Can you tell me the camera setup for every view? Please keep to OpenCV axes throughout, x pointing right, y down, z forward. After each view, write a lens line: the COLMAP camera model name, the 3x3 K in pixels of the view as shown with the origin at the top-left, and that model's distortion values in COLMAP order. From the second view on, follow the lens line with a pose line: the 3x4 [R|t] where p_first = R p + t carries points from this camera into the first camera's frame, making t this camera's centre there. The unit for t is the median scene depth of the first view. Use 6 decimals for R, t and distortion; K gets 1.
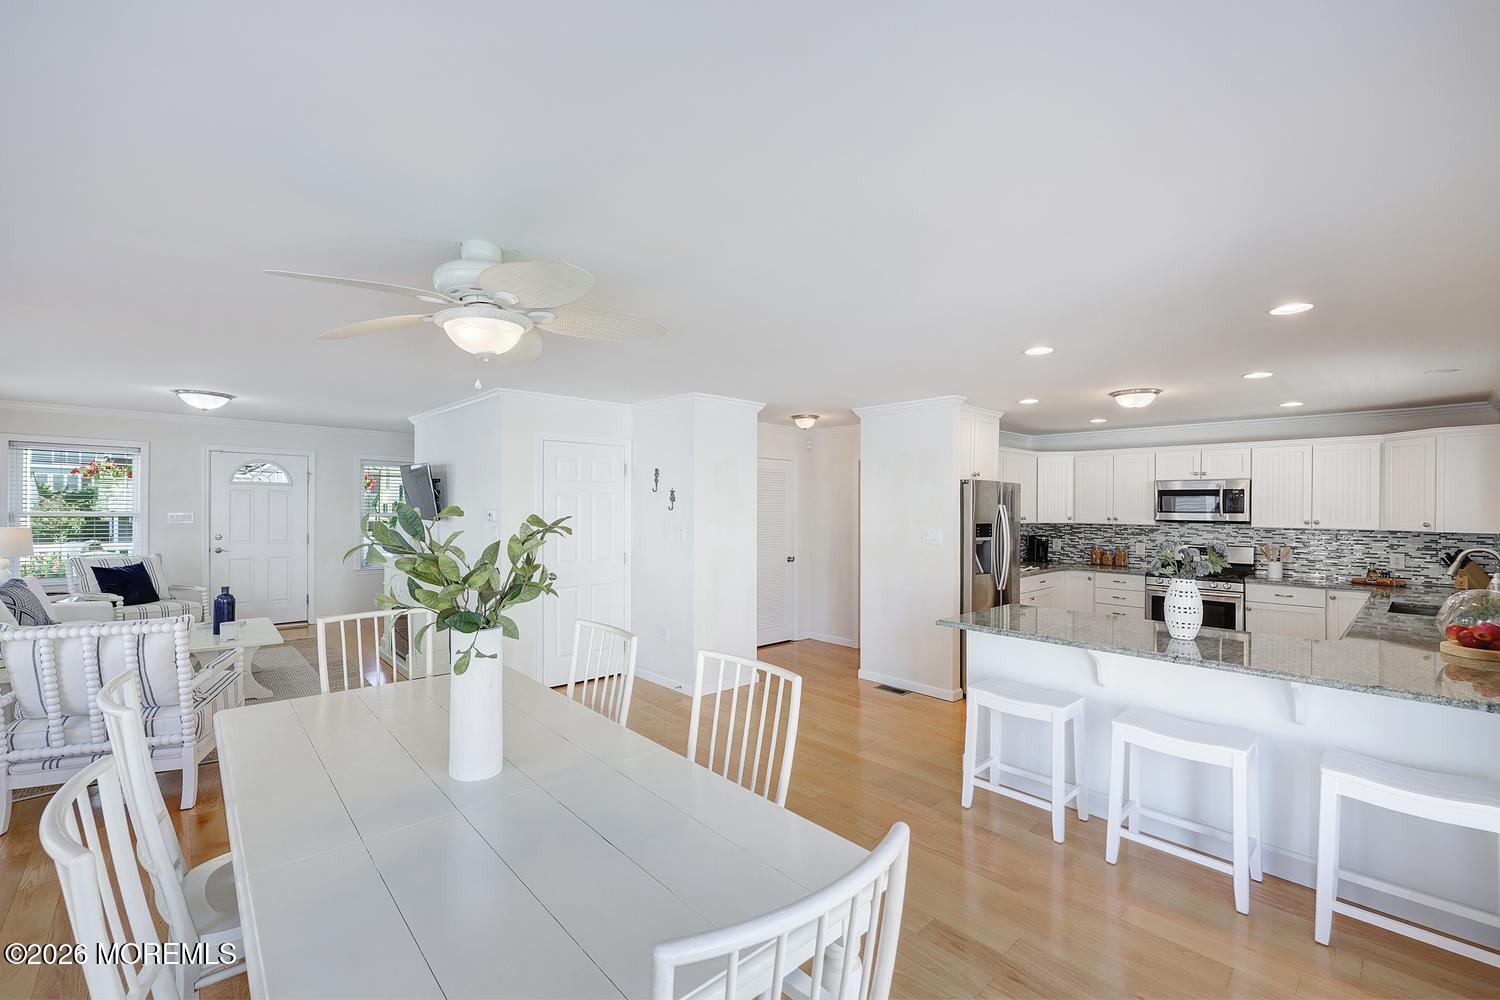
lens RADIAL K [[615.1, 0, 737.6], [0, 615.1, 505.0], [0, 0, 1]] dist [0.000190, -0.000346]
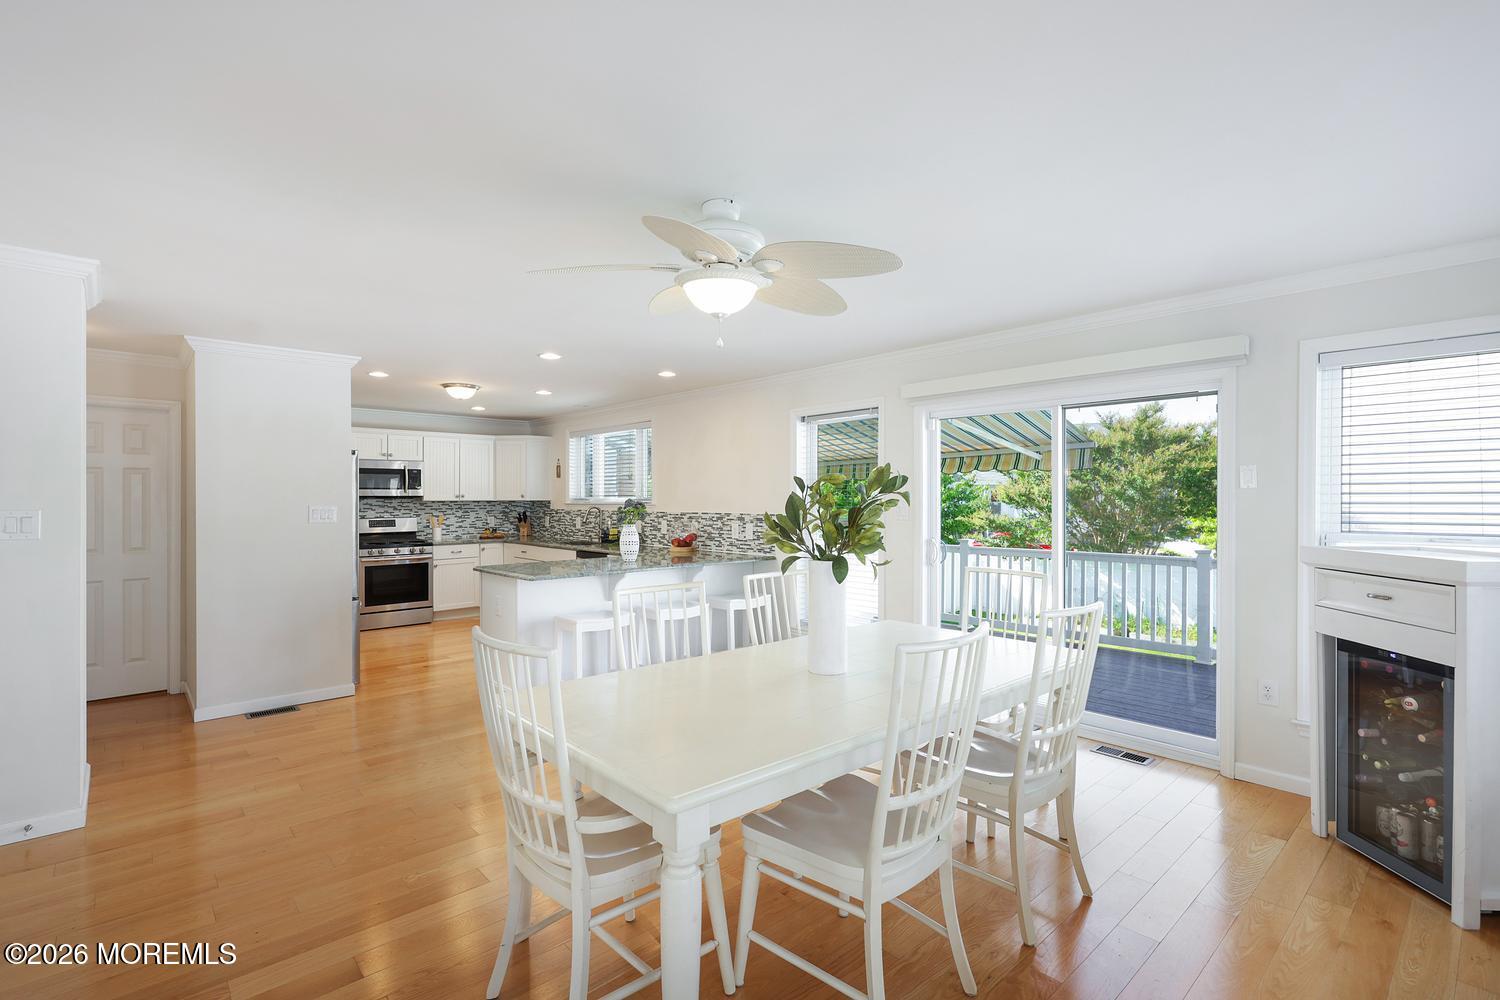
lens RADIAL K [[736.1, 0, 715.4], [0, 736.1, 490.2], [0, 0, 1]] dist [-0.010082, -0.000532]
pose [[0.015997, 0.002481, 0.999869, -0.686064], [-0.001855, 0.999995, -0.002452, 0.018900], [-0.999870, -0.001816, 0.016002, 0.427864]]
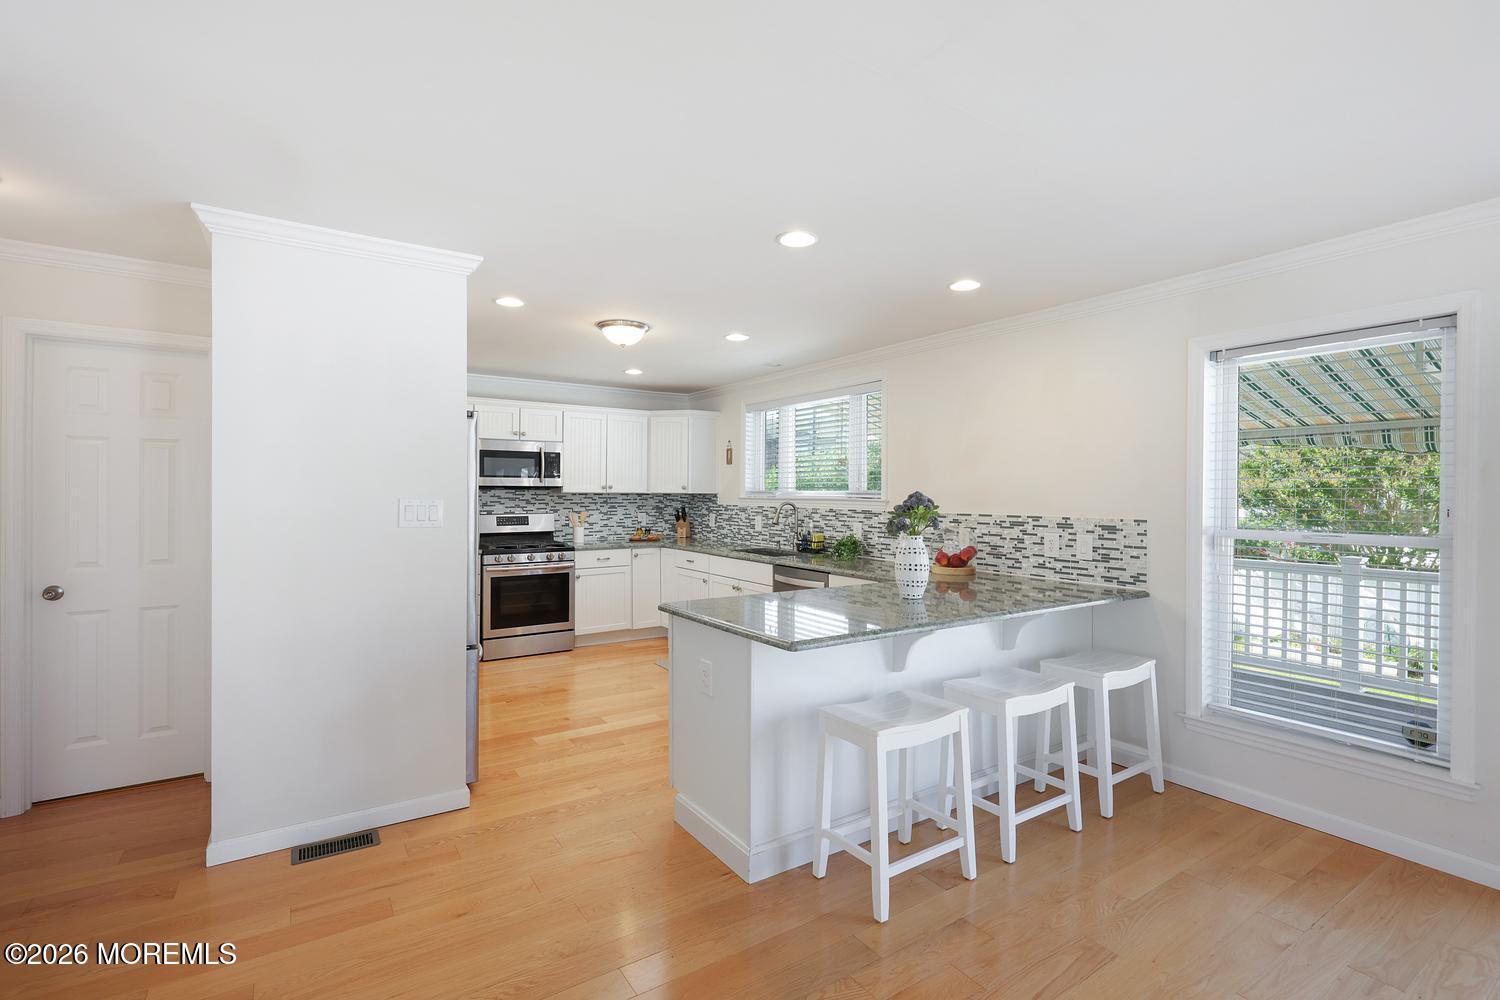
lens RADIAL K [[700.5, 0, 718.8], [0, 700.5, 485.4], [0, 0, 1]] dist [-0.018236, 0.001449]
pose [[0.152456, 0.001800, 0.988309, -0.227460], [-0.008853, 0.999961, -0.000455, 0.025404], [-0.988271, -0.008680, 0.152466, 0.647193]]
